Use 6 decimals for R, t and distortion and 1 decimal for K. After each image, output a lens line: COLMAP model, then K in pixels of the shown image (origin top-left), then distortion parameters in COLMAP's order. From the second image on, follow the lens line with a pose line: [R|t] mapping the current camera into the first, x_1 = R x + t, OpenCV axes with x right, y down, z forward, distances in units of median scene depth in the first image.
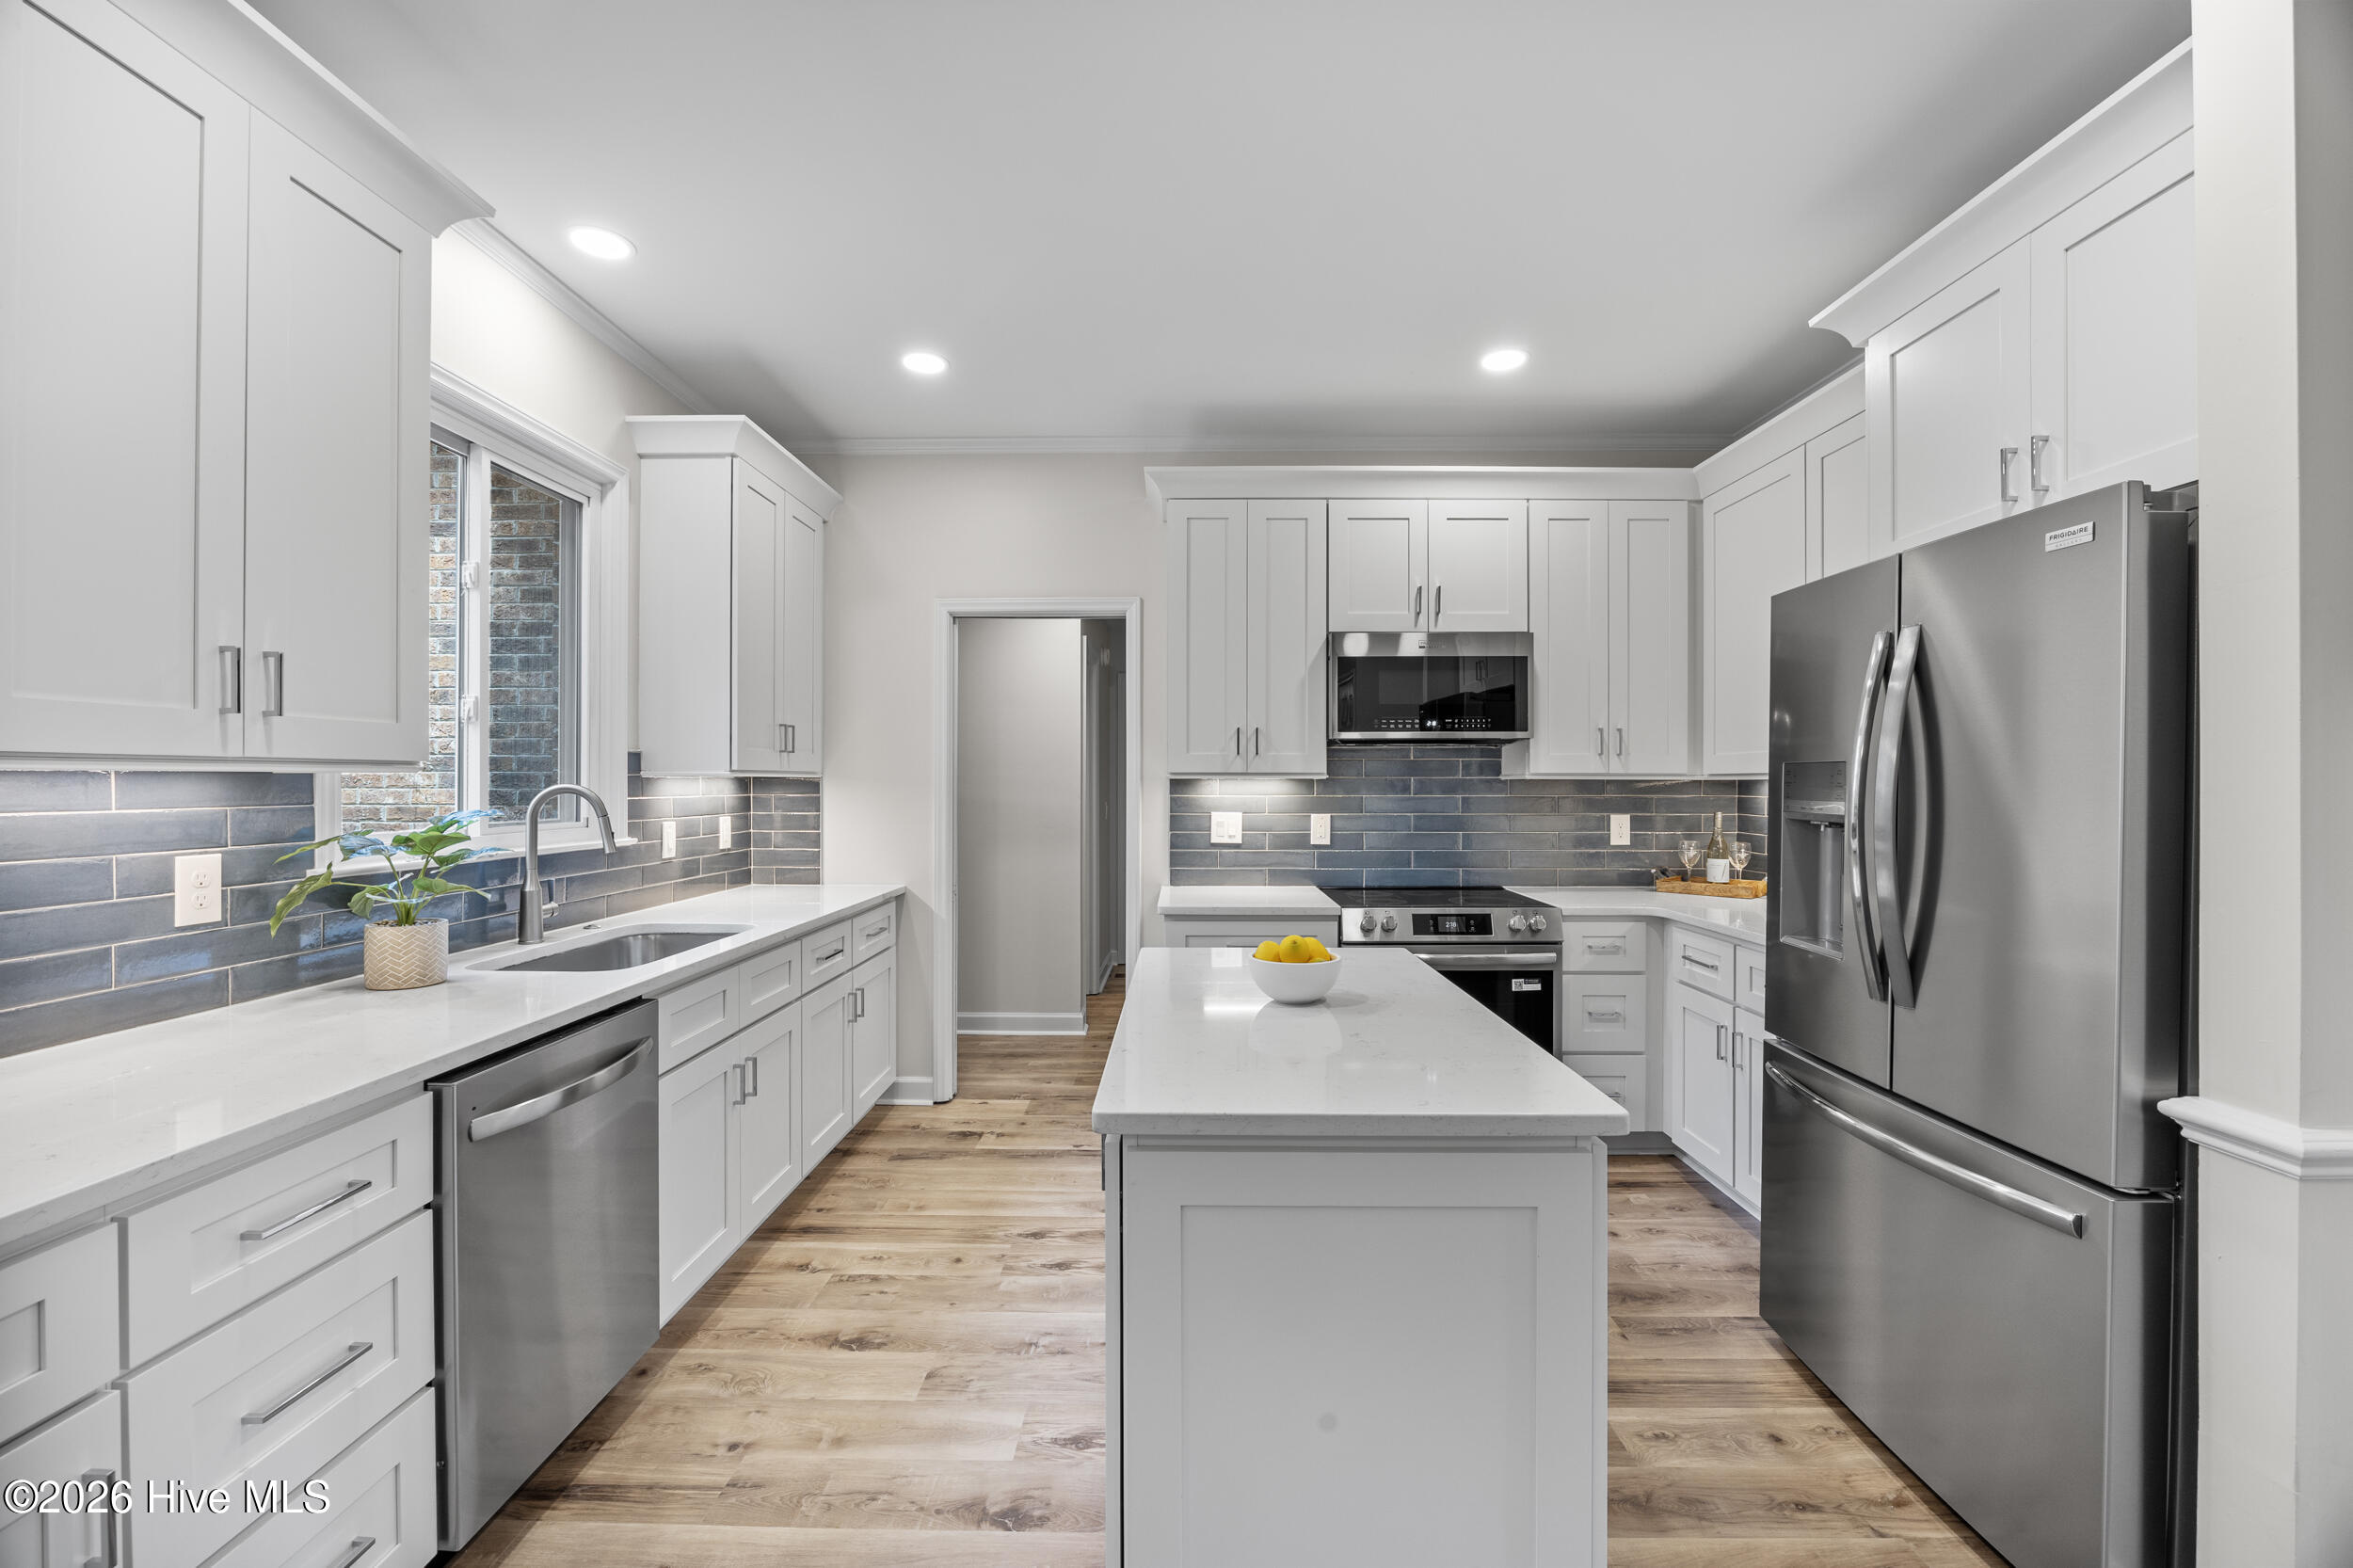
lens RADIAL K [[966.5, 0, 1172.5], [0, 966.5, 777.8], [0, 0, 1]] dist [-0.008358, -0.000205]
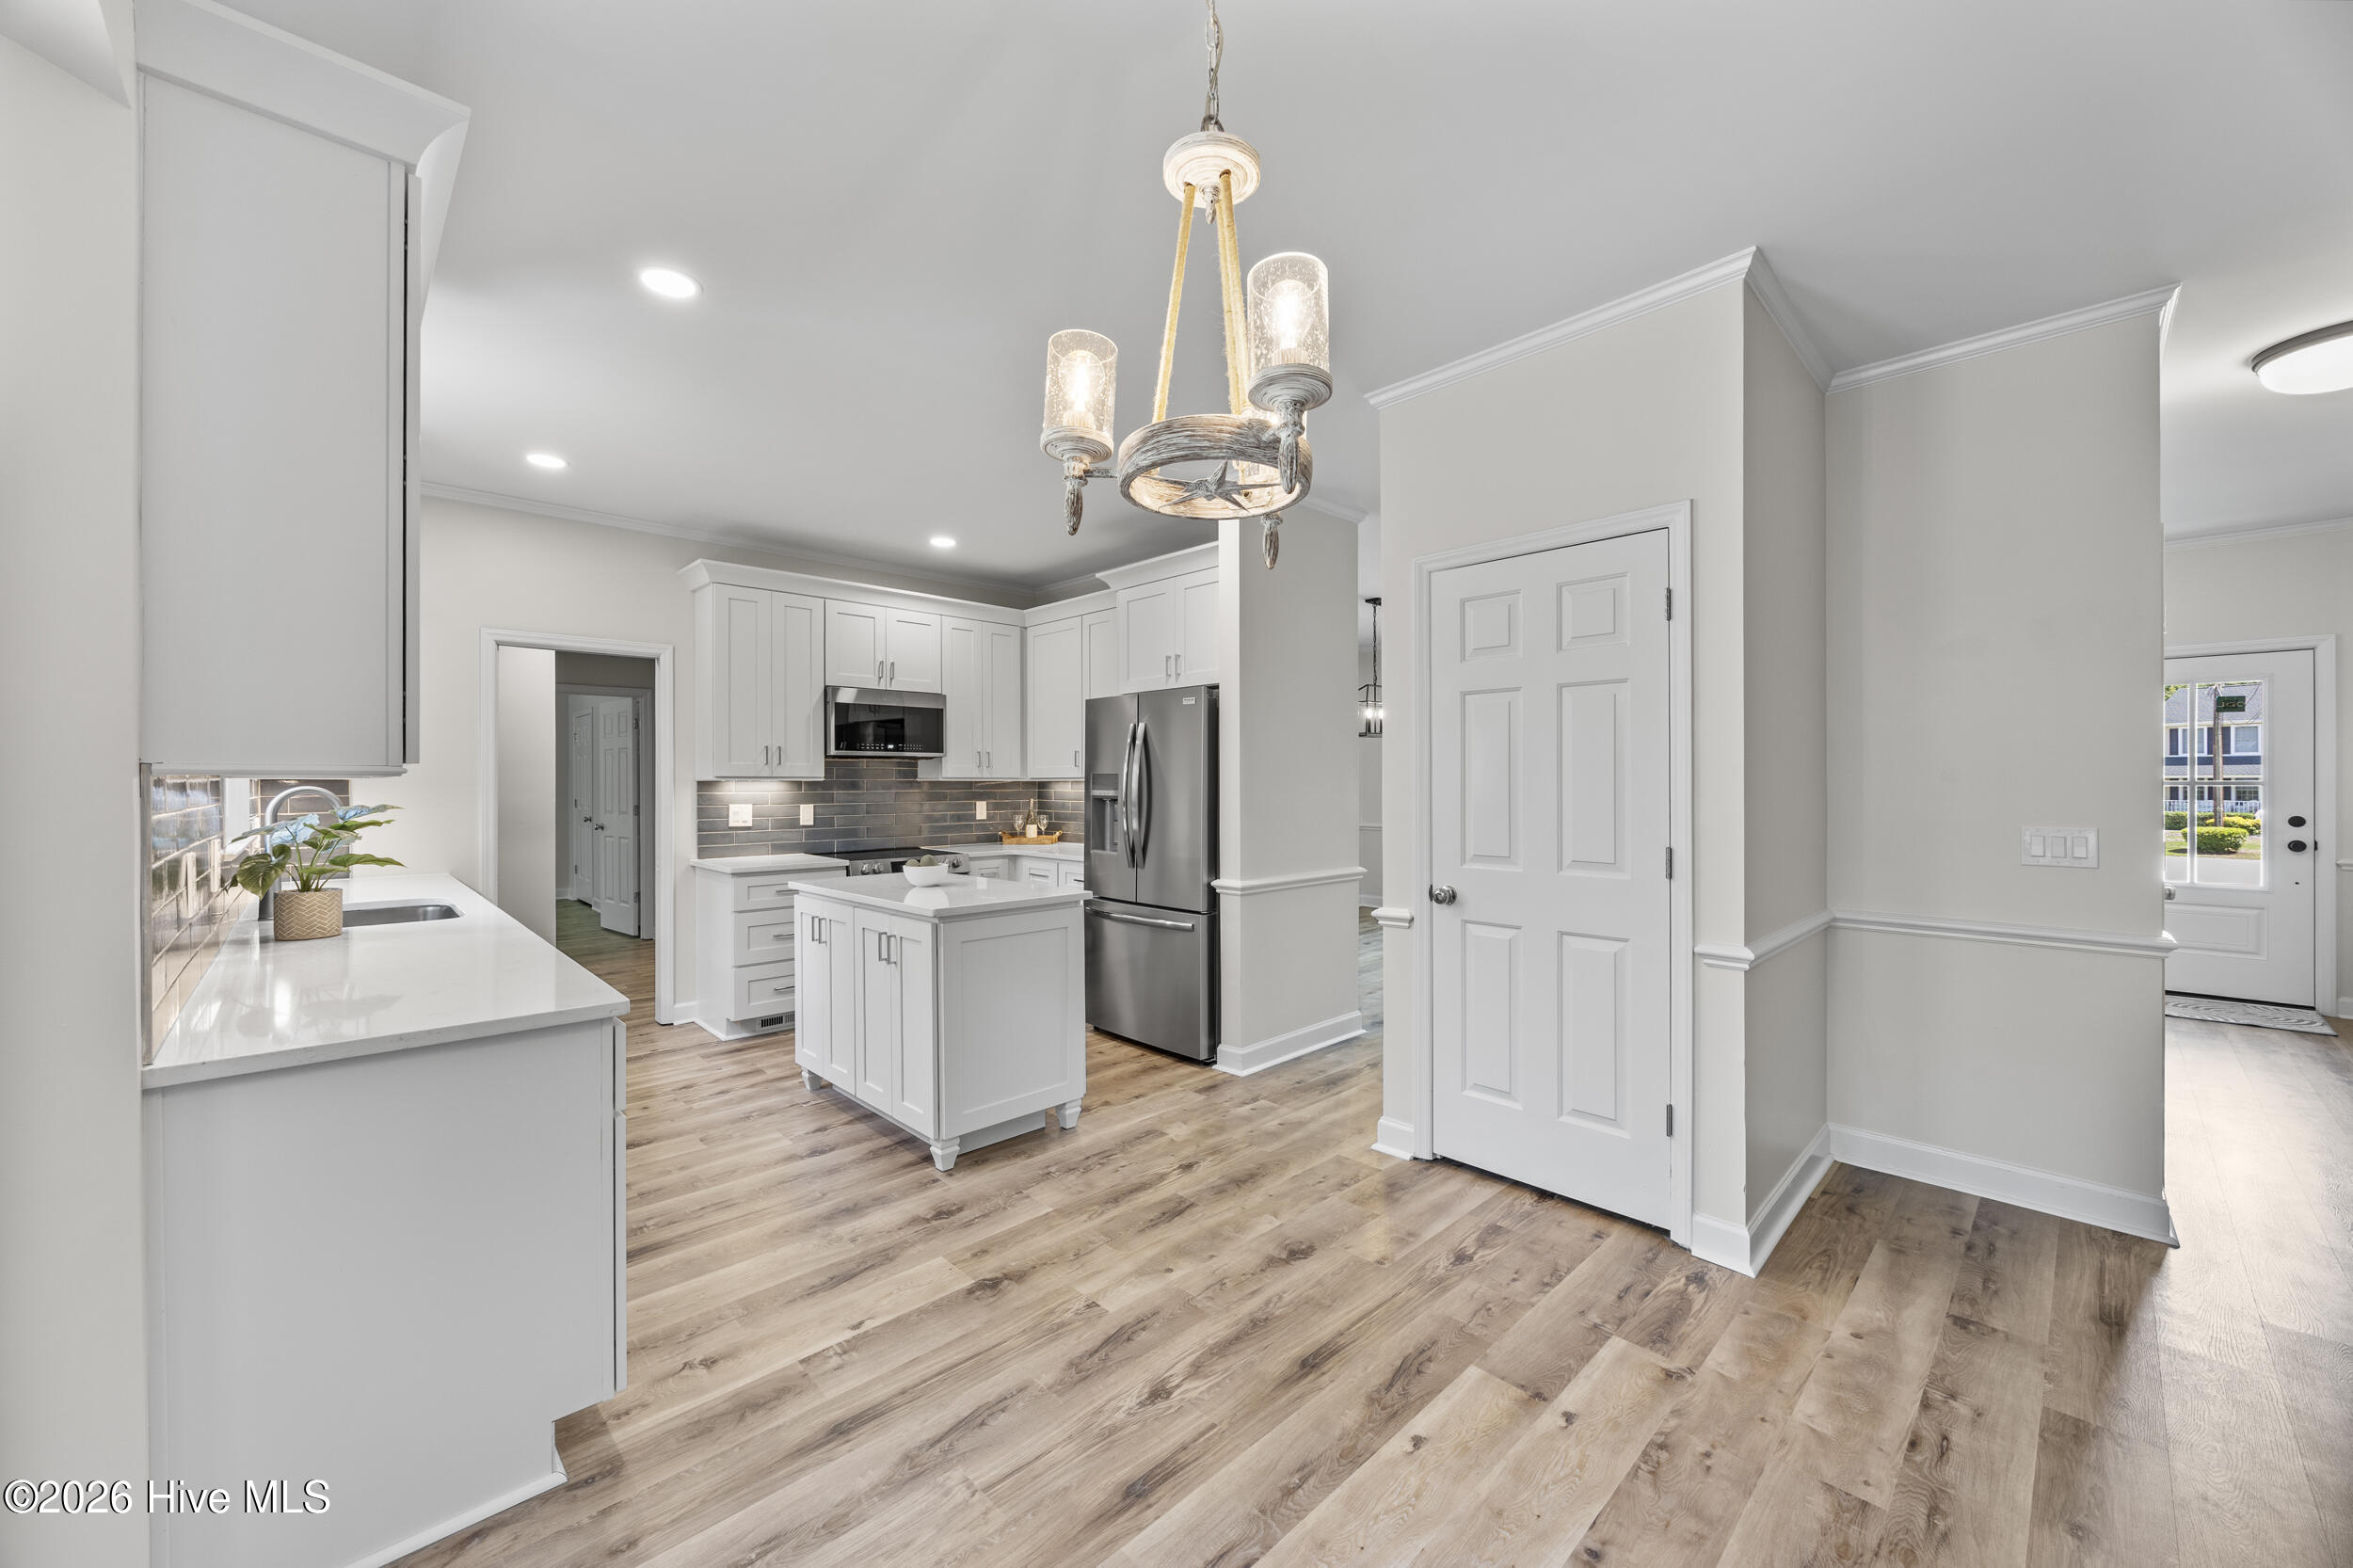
lens RADIAL K [[906.0, 0, 1172.4], [0, 906.0, 781.8], [0, 0, 1]] dist [0.004191, 0.000205]
pose [[0.708579, -0.002287, 0.705628, -0.467222], [-0.002430, 0.999981, 0.005681, -0.007242], [-0.705627, -0.005740, 0.708560, -0.411505]]
